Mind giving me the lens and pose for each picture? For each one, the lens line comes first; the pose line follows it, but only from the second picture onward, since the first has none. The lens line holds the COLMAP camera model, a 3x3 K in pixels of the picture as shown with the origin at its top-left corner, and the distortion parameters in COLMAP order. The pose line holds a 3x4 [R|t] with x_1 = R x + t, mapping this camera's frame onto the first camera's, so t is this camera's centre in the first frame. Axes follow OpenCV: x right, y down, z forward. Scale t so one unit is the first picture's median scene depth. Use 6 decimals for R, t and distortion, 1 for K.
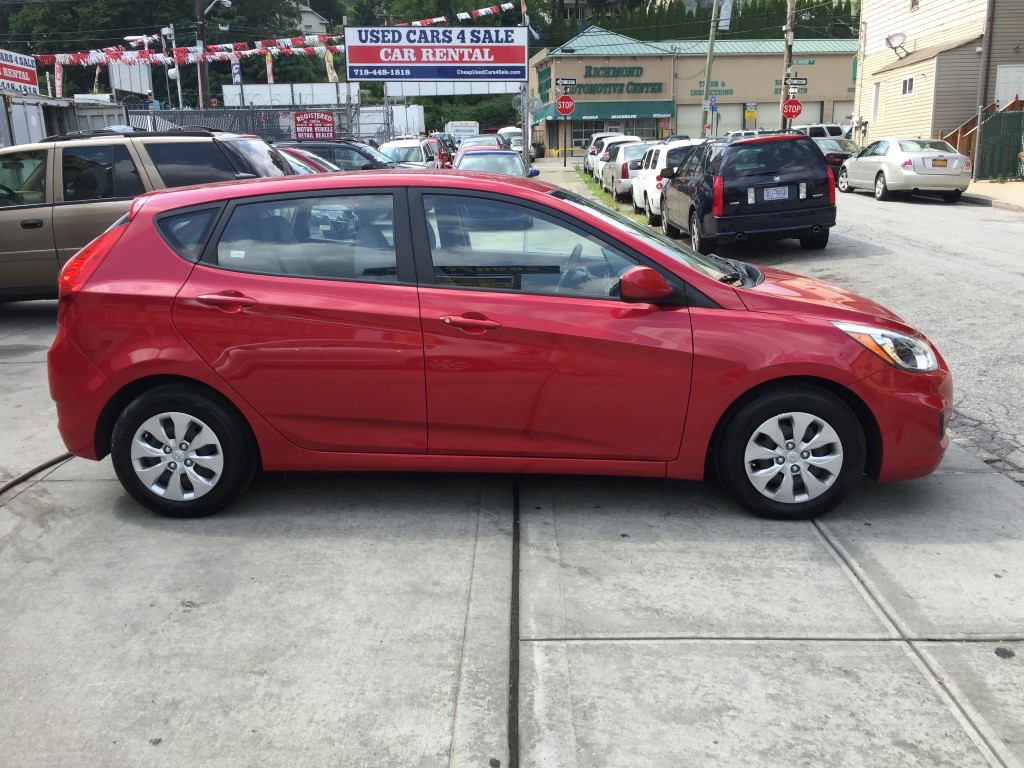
lens RADIAL K [[877.1, 0, 512.0], [0, 877.1, 384.0], [0, 0, 1]] dist [0.086002, -0.128976]
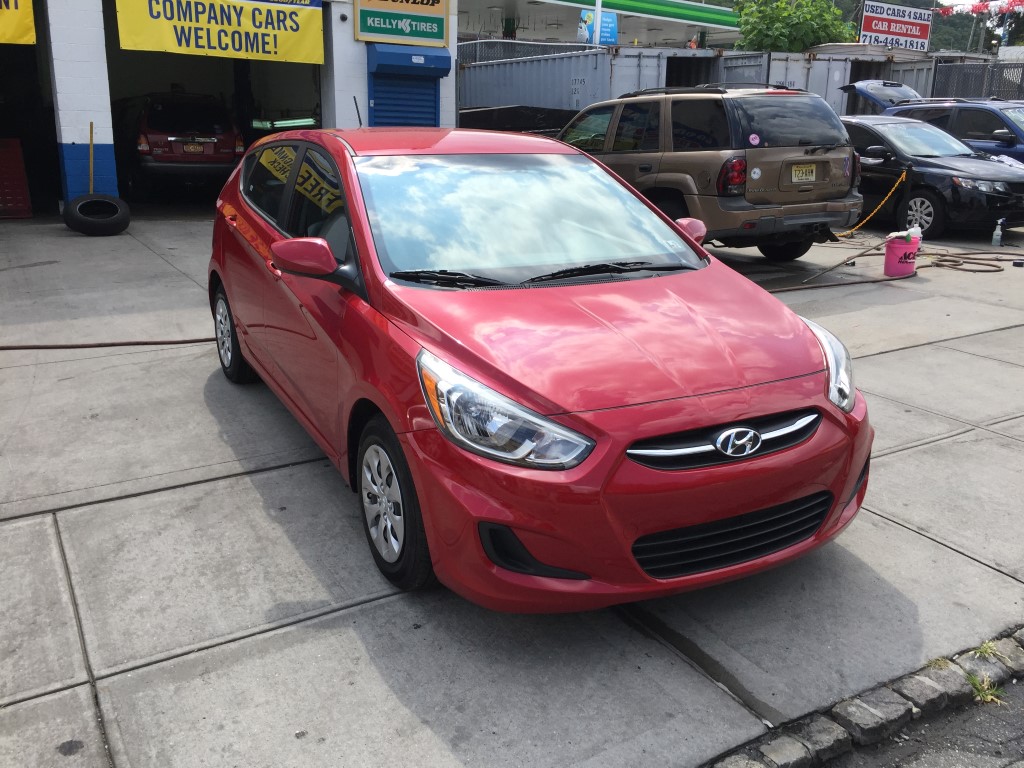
lens RADIAL K [[878.6, 0, 514.1], [0, 878.6, 372.1], [0, 0, 1]] dist [0.076107, -0.108224]
pose [[0.518805, 0.263131, -0.813390, 1.166593], [-0.233883, 0.958841, 0.161007, -0.219541], [0.822278, 0.106707, 0.558993, 0.737388]]
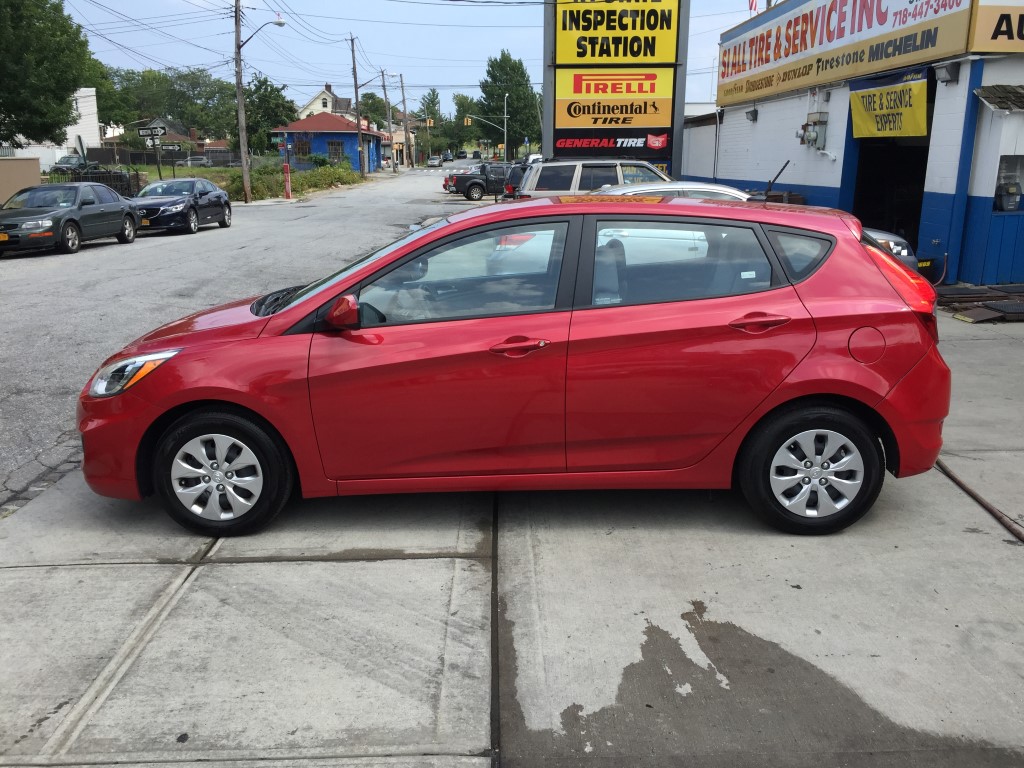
lens RADIAL K [[877.1, 0, 512.0], [0, 877.1, 384.0], [0, 0, 1]] dist [0.086002, -0.128976]
pose [[-0.999226, 0.032999, -0.021418, 0.010070], [0.019208, 0.884356, 0.466417, -0.714523], [0.034332, 0.465645, -0.884305, 2.711903]]
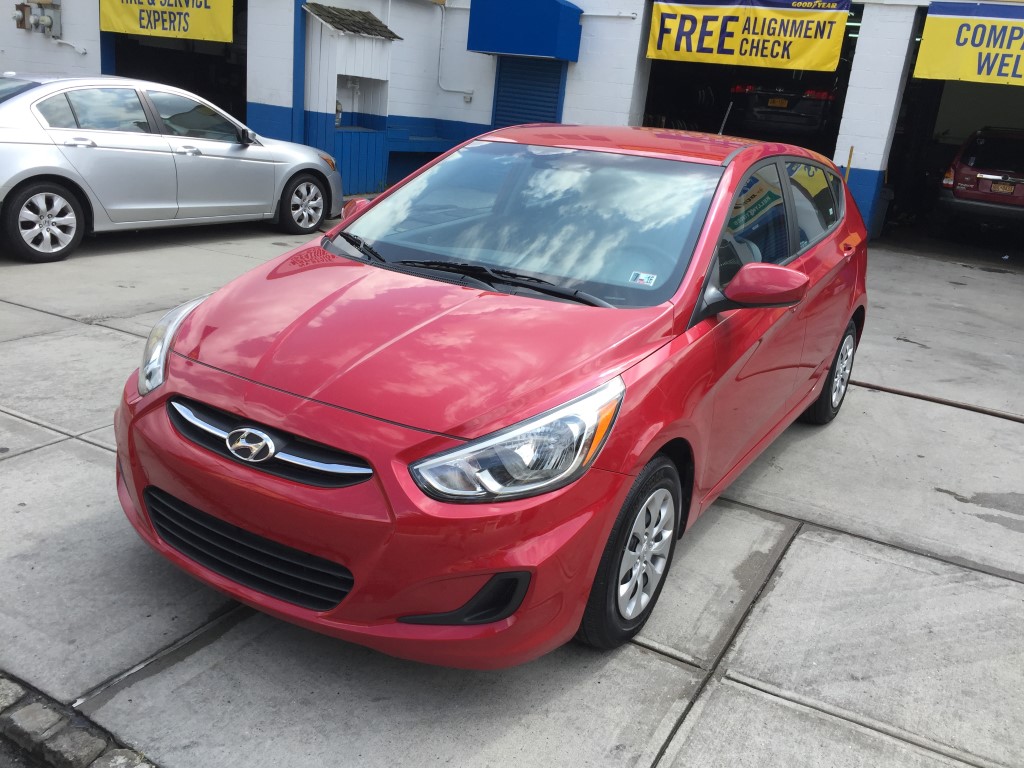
lens RADIAL K [[877.1, 0, 512.0], [0, 877.1, 384.0], [0, 0, 1]] dist [0.086002, -0.128976]
pose [[-0.487313, 0.241306, -0.839224, 1.111494], [-0.285280, 0.864333, 0.414179, -0.478802], [0.825313, 0.441249, -0.352361, 1.792358]]
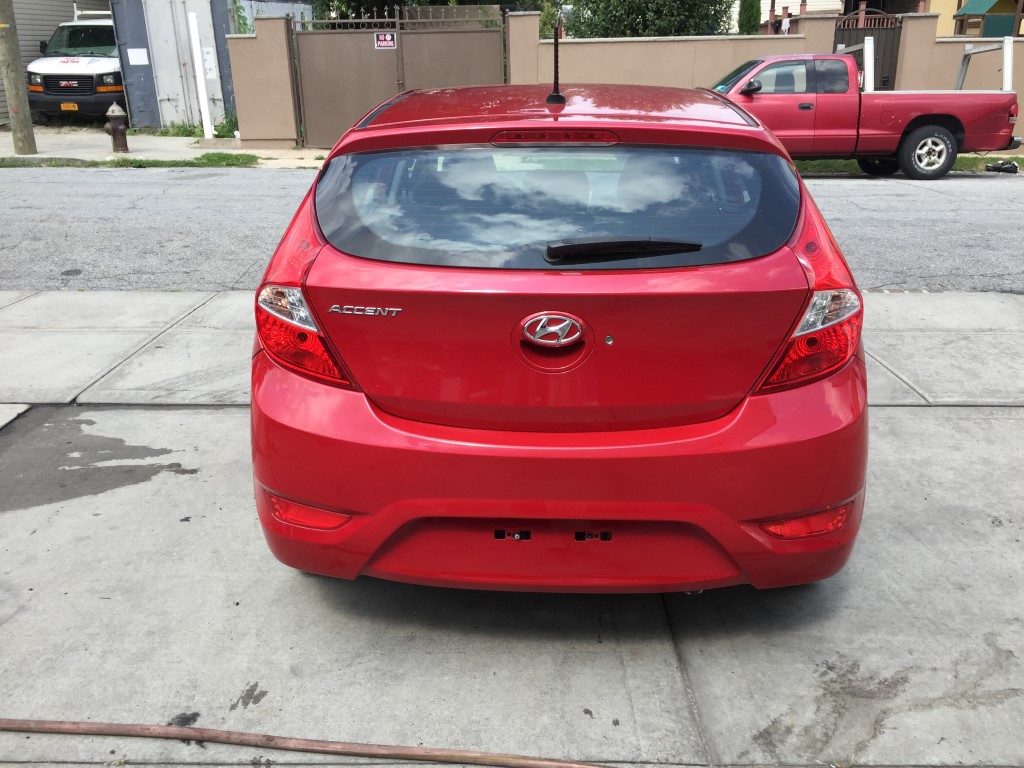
lens RADIAL K [[877.1, 0, 512.0], [0, 877.1, 384.0], [0, 0, 1]] dist [0.086002, -0.128976]
pose [[0.001597, -0.317826, 0.948148, -1.260088], [0.253228, 0.917374, 0.307084, -0.340393], [-0.967405, 0.239607, 0.081948, 1.402562]]
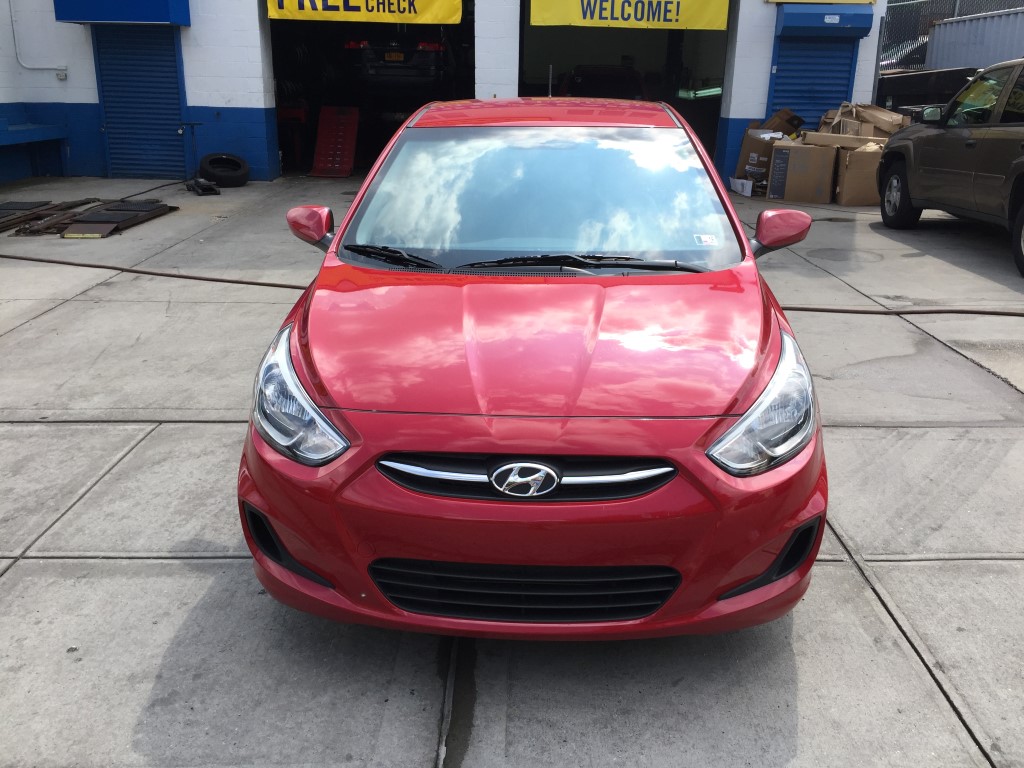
lens RADIAL K [[877.1, 0, 512.0], [0, 877.1, 384.0], [0, 0, 1]] dist [0.086002, -0.128976]
pose [[-0.007173, 0.342335, -0.939551, 1.237908], [-0.248053, 0.909599, 0.333315, -0.366575], [0.968720, 0.235449, 0.078392, 1.298855]]
